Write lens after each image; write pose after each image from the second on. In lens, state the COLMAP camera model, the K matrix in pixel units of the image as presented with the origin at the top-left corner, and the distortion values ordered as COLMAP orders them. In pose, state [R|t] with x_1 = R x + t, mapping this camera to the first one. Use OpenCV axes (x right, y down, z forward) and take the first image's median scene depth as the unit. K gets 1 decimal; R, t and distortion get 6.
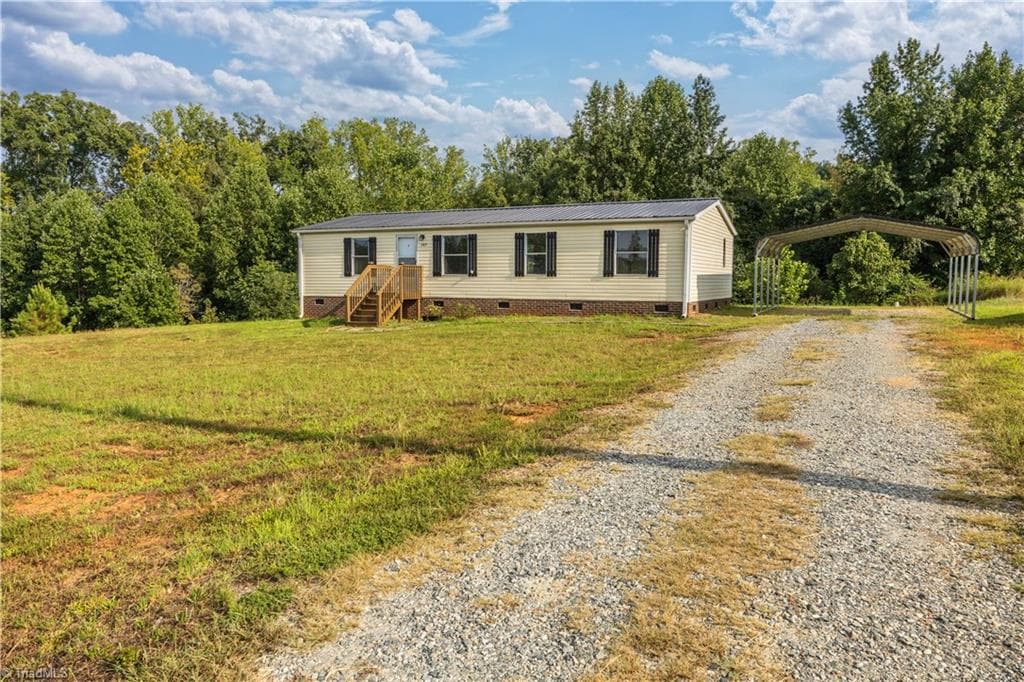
lens RADIAL K [[712.6, 0, 516.1], [0, 712.6, 327.2], [0, 0, 1]] dist [-0.019162, 0.008830]
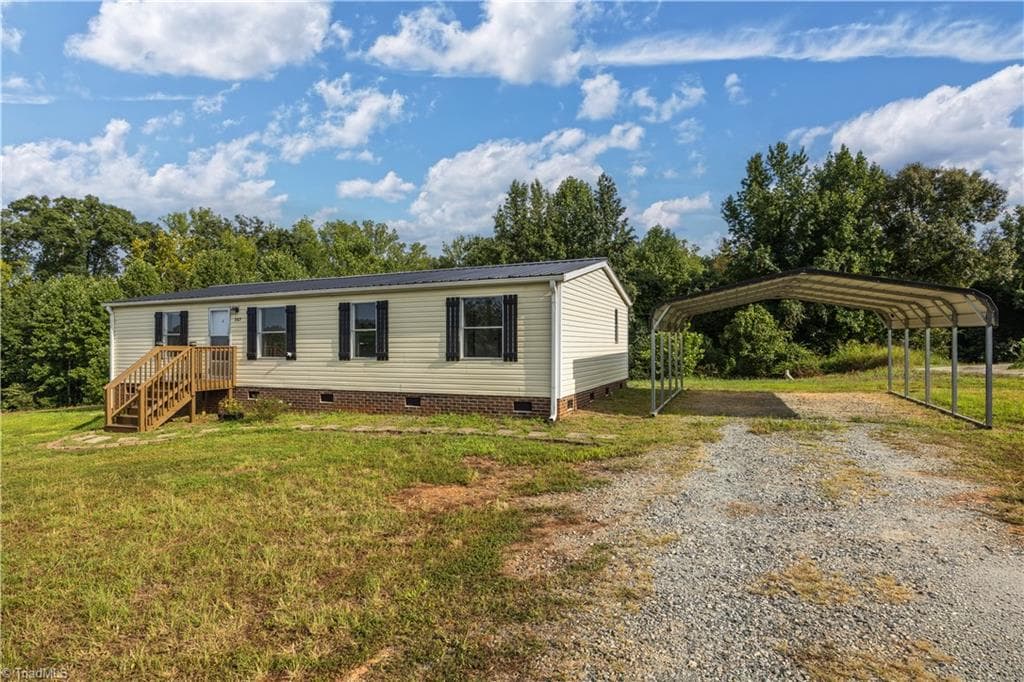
lens RADIAL K [[524.5, 0, 510.7], [0, 524.5, 336.8], [0, 0, 1]] dist [-0.014895, 0.005085]
pose [[0.998681, -0.009062, 0.050530, 0.069718], [0.013243, 0.996459, -0.083026, -0.021789], [-0.049599, 0.083586, 0.995265, 0.200110]]
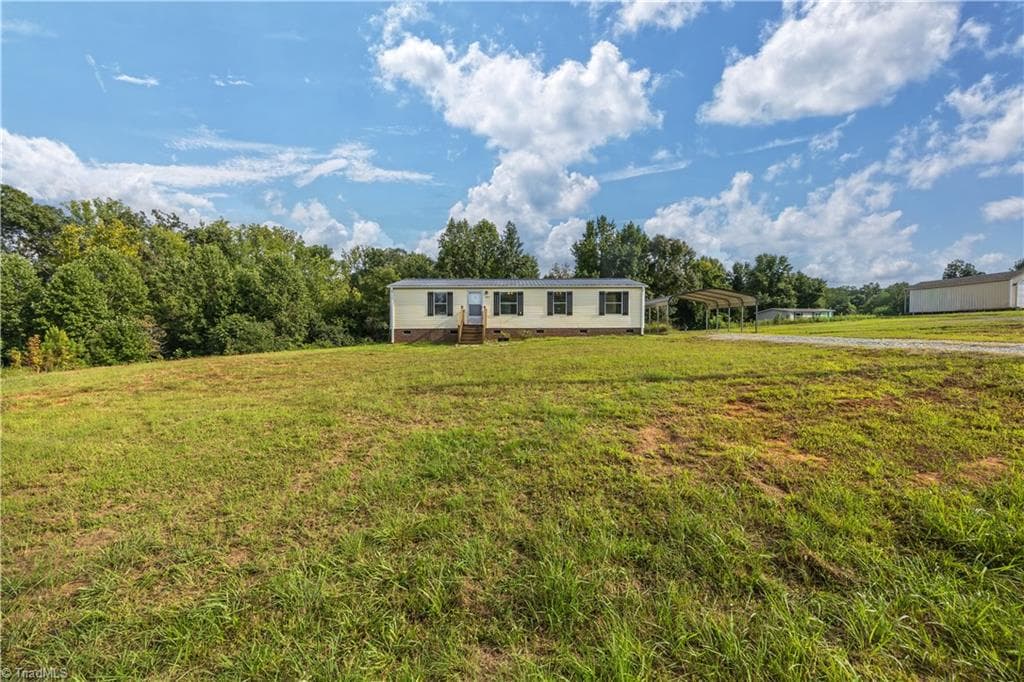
lens RADIAL K [[393.2, 0, 506.8], [0, 393.2, 336.7], [0, 0, 1]] dist [0.006013, -0.001284]
pose [[0.903000, -0.009860, 0.429528, -0.239666], [0.034921, 0.998113, -0.050504, 0.013371], [-0.428220, 0.060605, 0.901640, 0.068275]]
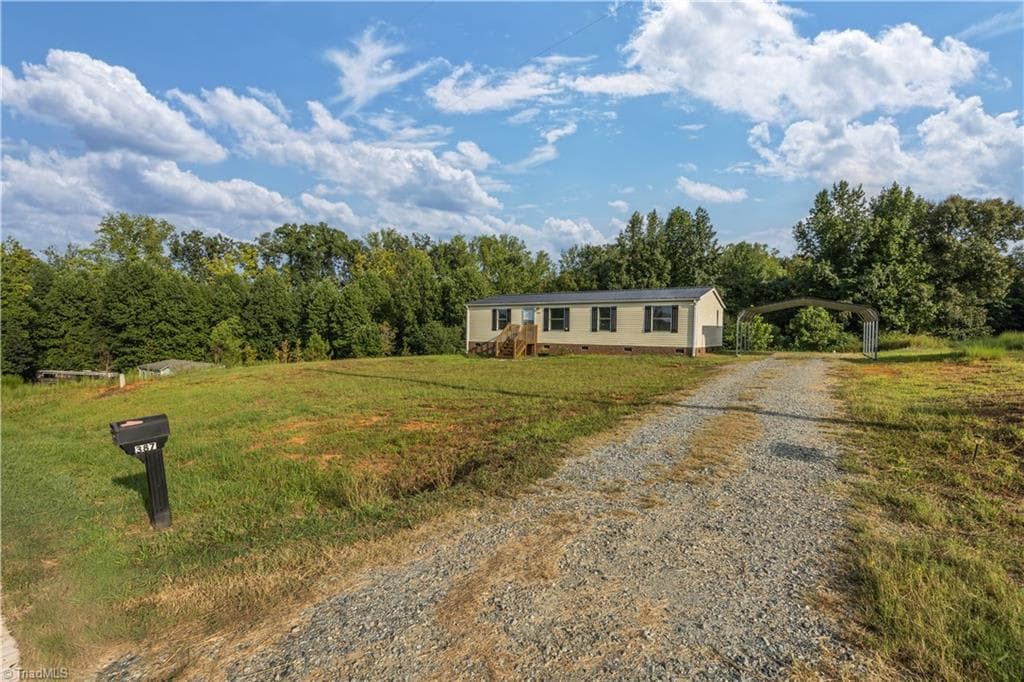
lens RADIAL K [[453.9, 0, 514.0], [0, 453.9, 338.5], [0, 0, 1]] dist [-0.015103, -0.000618]
pose [[0.990795, 0.012176, -0.134822, -0.018392], [-0.019418, 0.998431, -0.052526, 0.003528], [0.133971, 0.054660, 0.989477, -0.056095]]
